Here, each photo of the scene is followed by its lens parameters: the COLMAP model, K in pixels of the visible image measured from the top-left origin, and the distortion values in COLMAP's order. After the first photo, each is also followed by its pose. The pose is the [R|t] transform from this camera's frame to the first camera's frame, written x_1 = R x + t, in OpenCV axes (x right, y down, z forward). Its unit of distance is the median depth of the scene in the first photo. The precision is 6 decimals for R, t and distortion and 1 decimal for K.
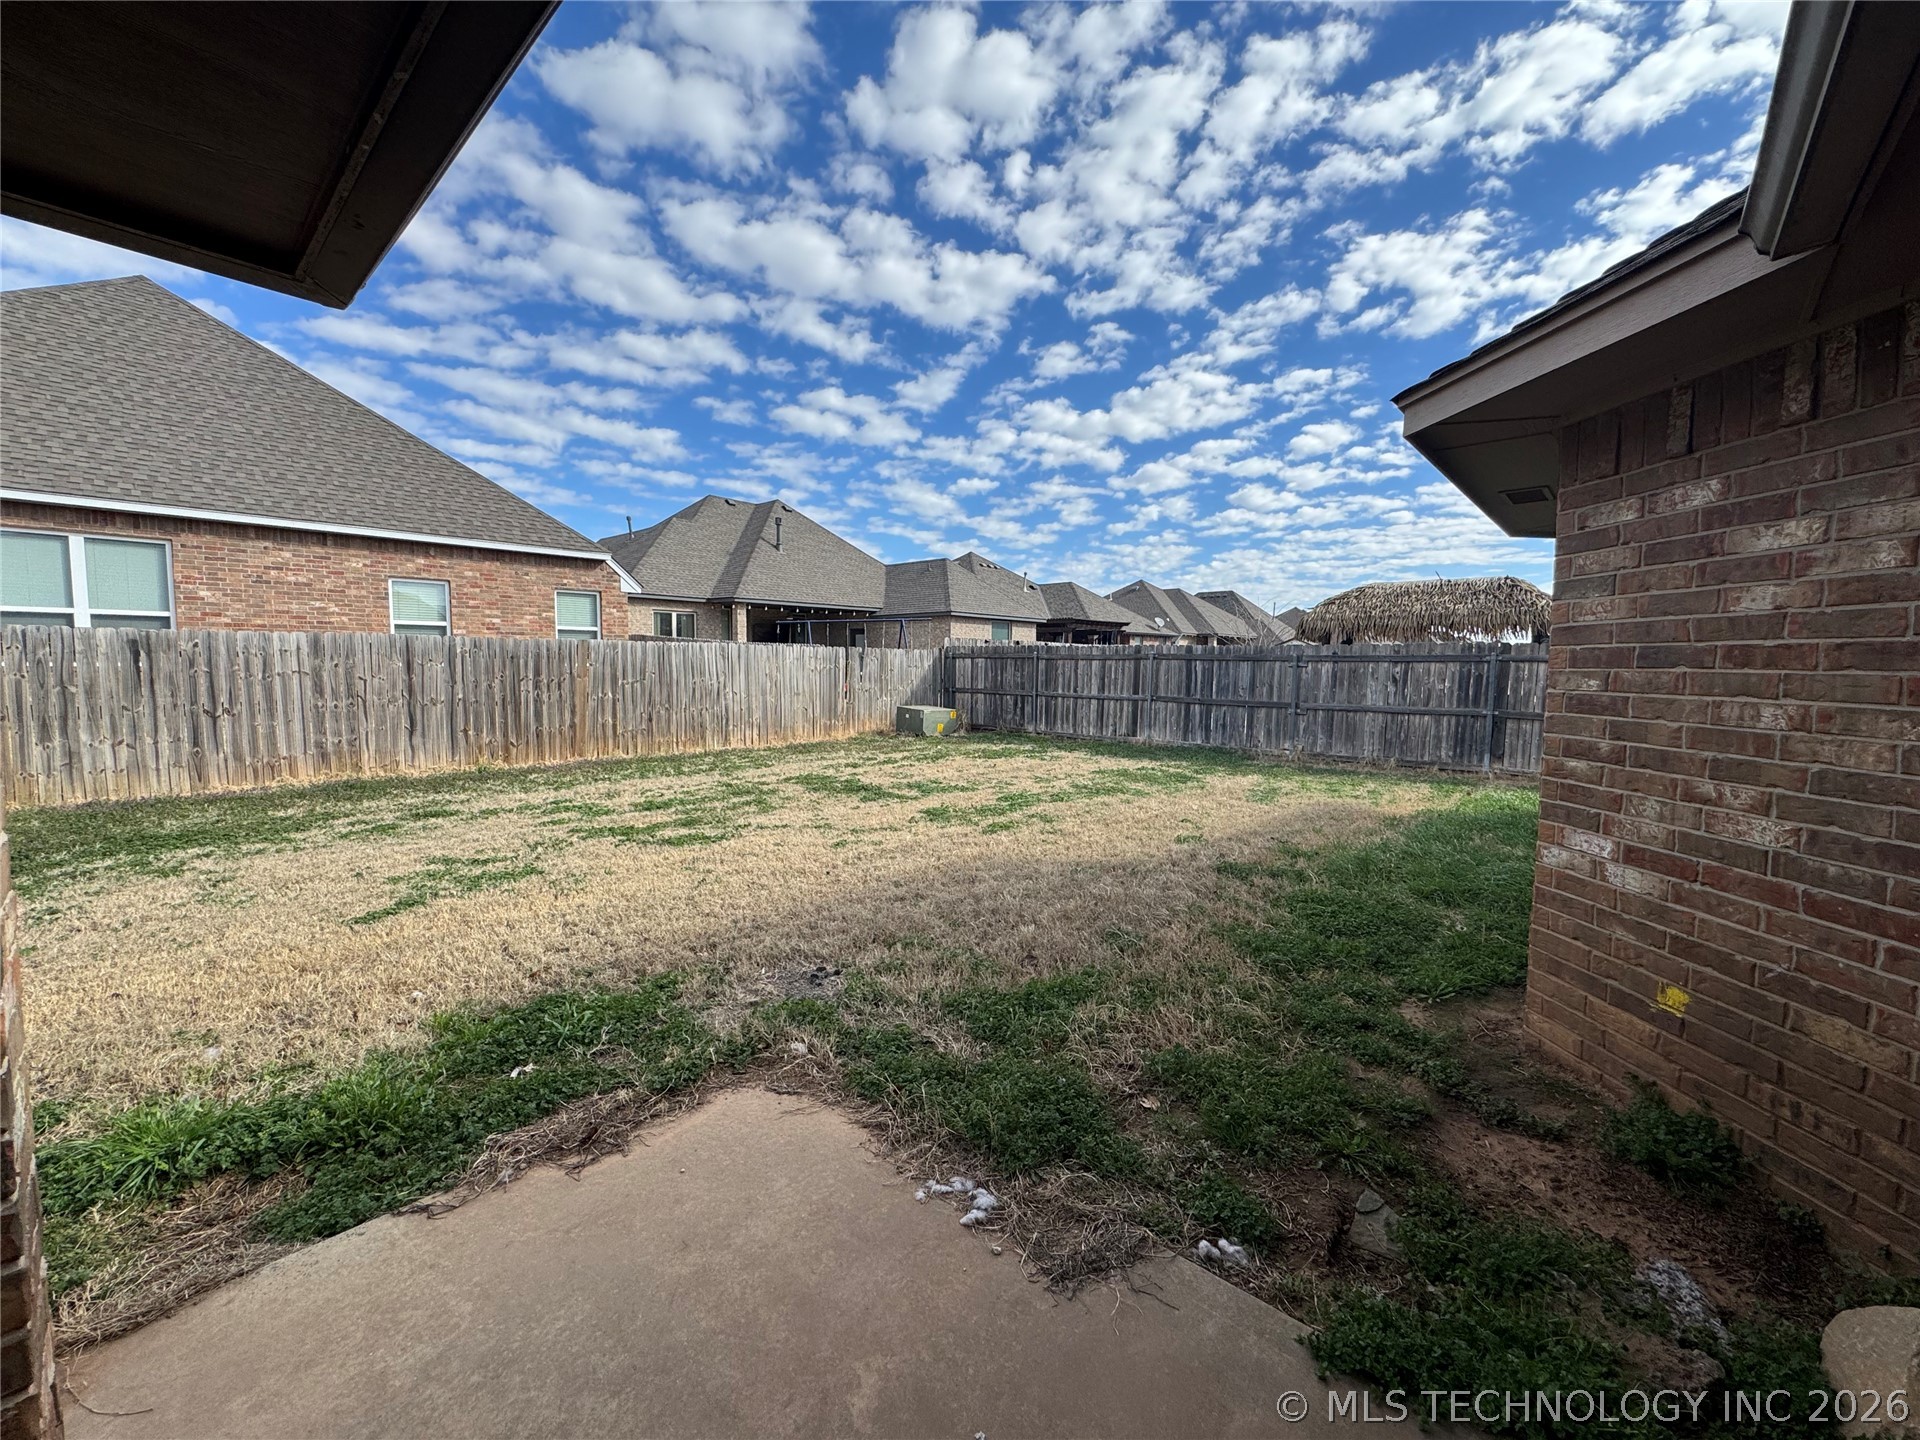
lens RADIAL K [[766.3, 0, 959.2], [0, 766.3, 720.9], [0, 0, 1]] dist [-0.004349, 0.000603]
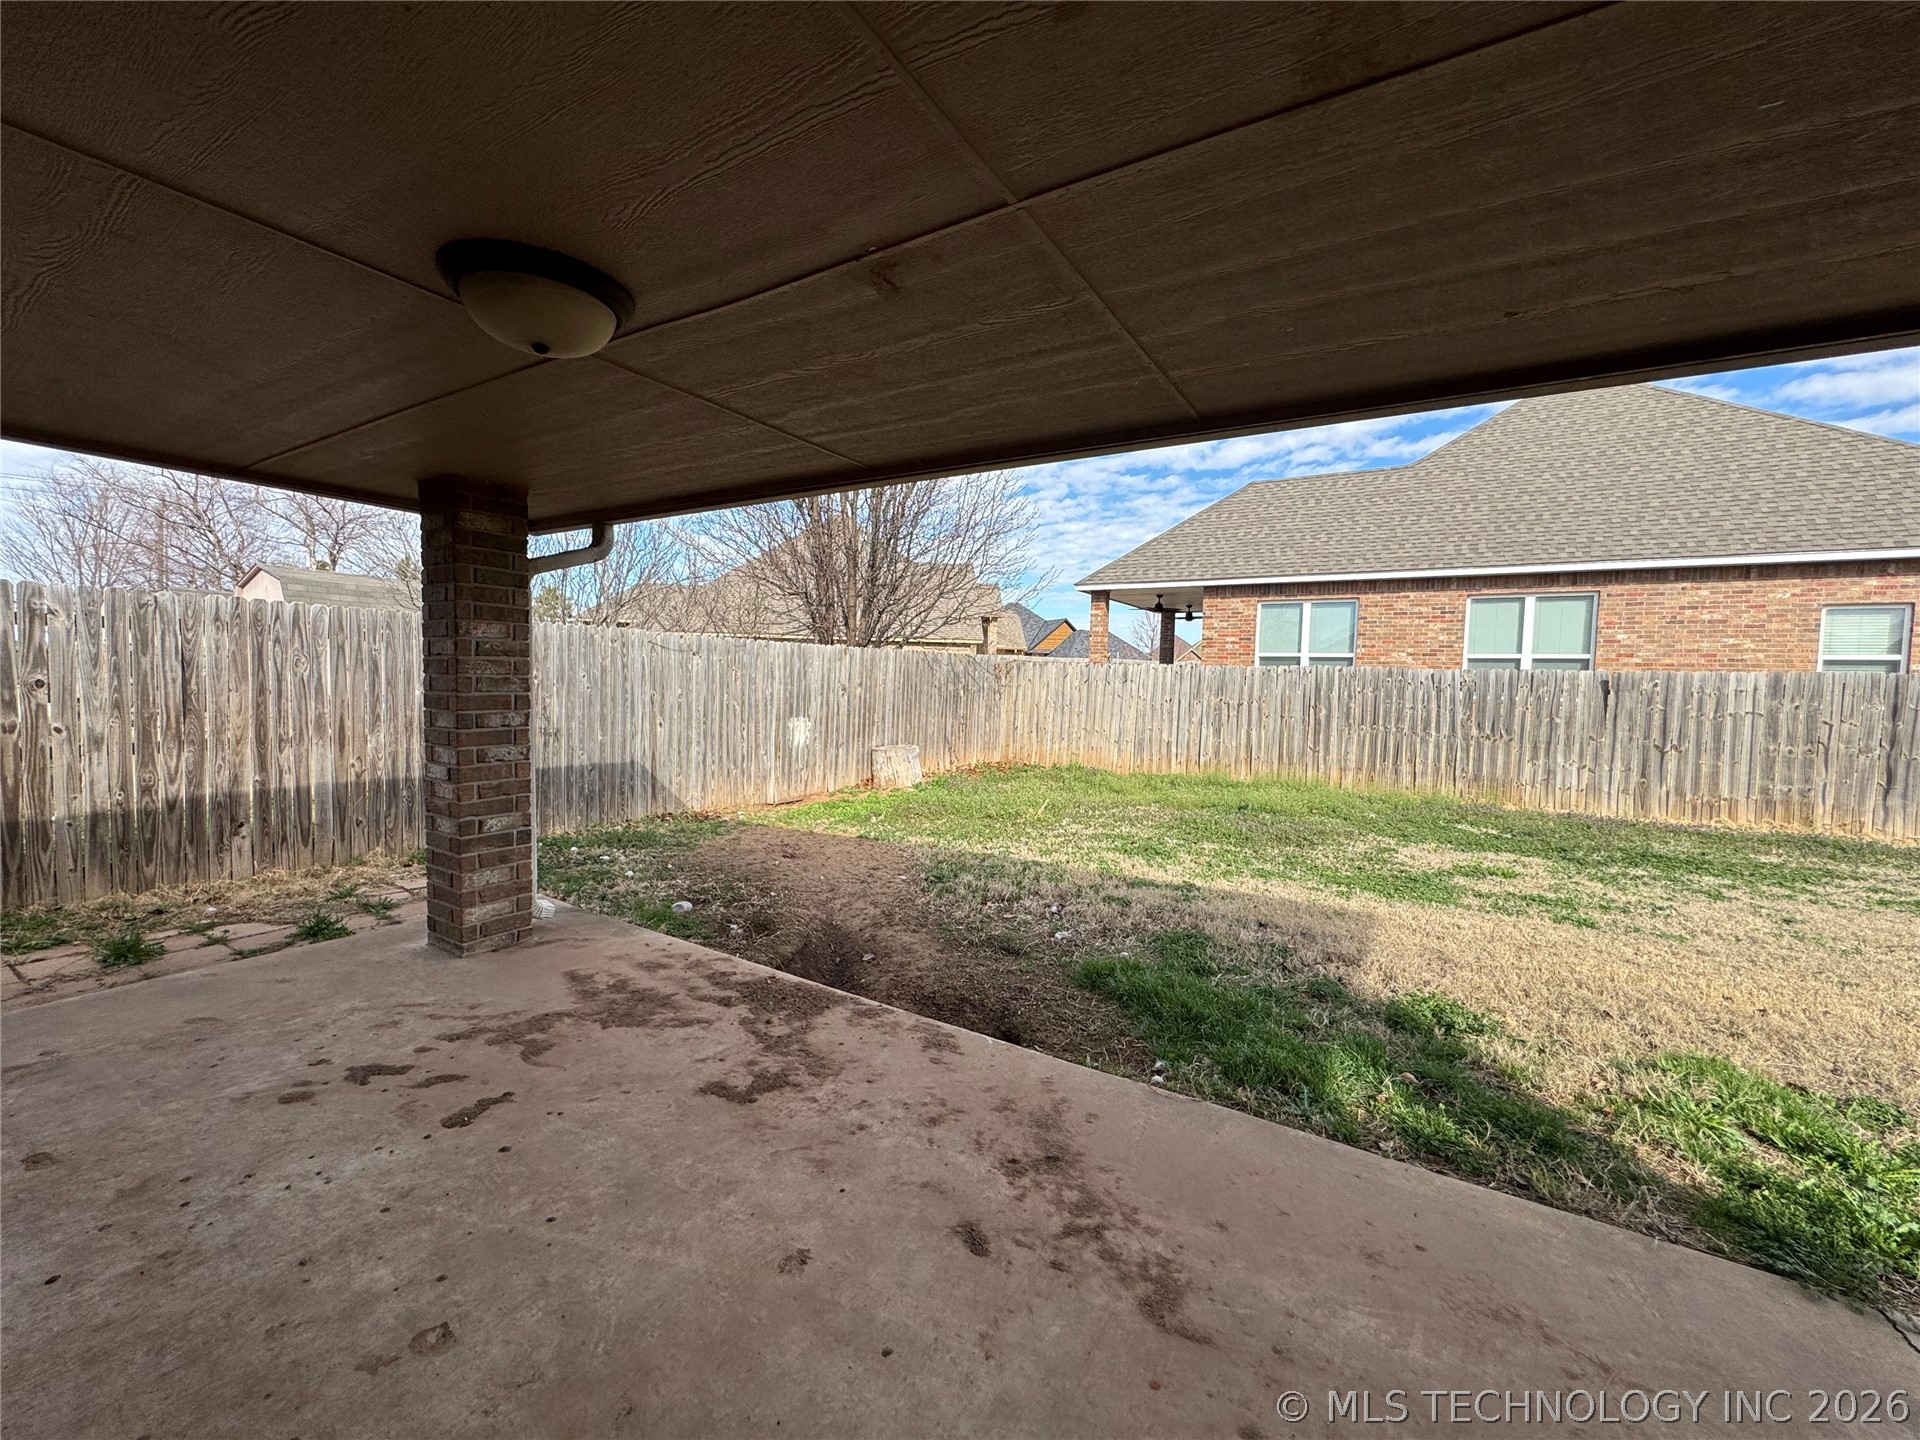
lens RADIAL K [[766.3, 0, 959.2], [0, 766.3, 720.9], [0, 0, 1]] dist [-0.004349, 0.000603]
pose [[0.174527, 0.051992, -0.983279, -0.087847], [-0.096268, 0.994722, 0.035510, 0.007565], [0.979935, 0.088460, 0.178611, -0.146658]]
